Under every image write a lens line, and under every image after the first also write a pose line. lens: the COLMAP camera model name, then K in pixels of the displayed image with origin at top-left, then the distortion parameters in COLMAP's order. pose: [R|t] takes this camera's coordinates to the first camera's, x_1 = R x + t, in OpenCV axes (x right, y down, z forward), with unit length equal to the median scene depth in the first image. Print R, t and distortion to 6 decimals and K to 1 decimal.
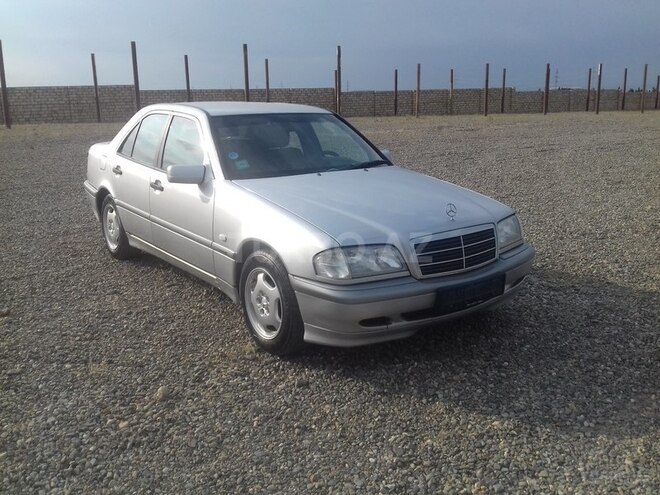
lens RADIAL K [[612.8, 0, 324.2], [0, 612.8, 222.3], [0, 0, 1]] dist [0.083641, -0.189445]
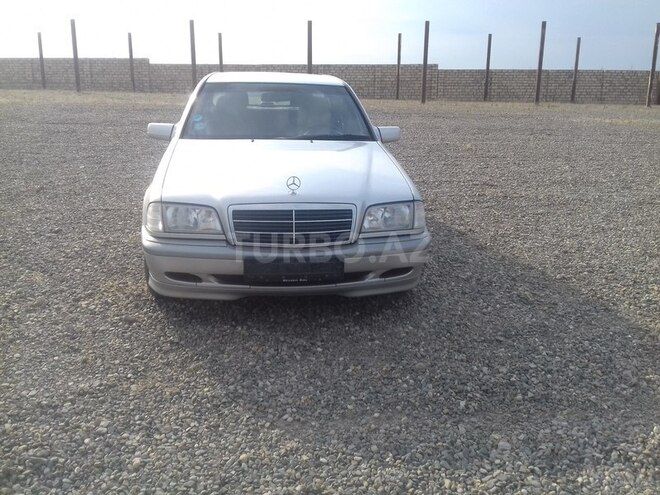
lens RADIAL K [[612.8, 0, 324.2], [0, 612.8, 222.3], [0, 0, 1]] dist [0.083641, -0.189445]
pose [[0.868375, 0.139378, -0.475919, 0.630059], [-0.125242, 0.990220, 0.061476, -0.021133], [0.479833, 0.006221, 0.877338, 0.149959]]
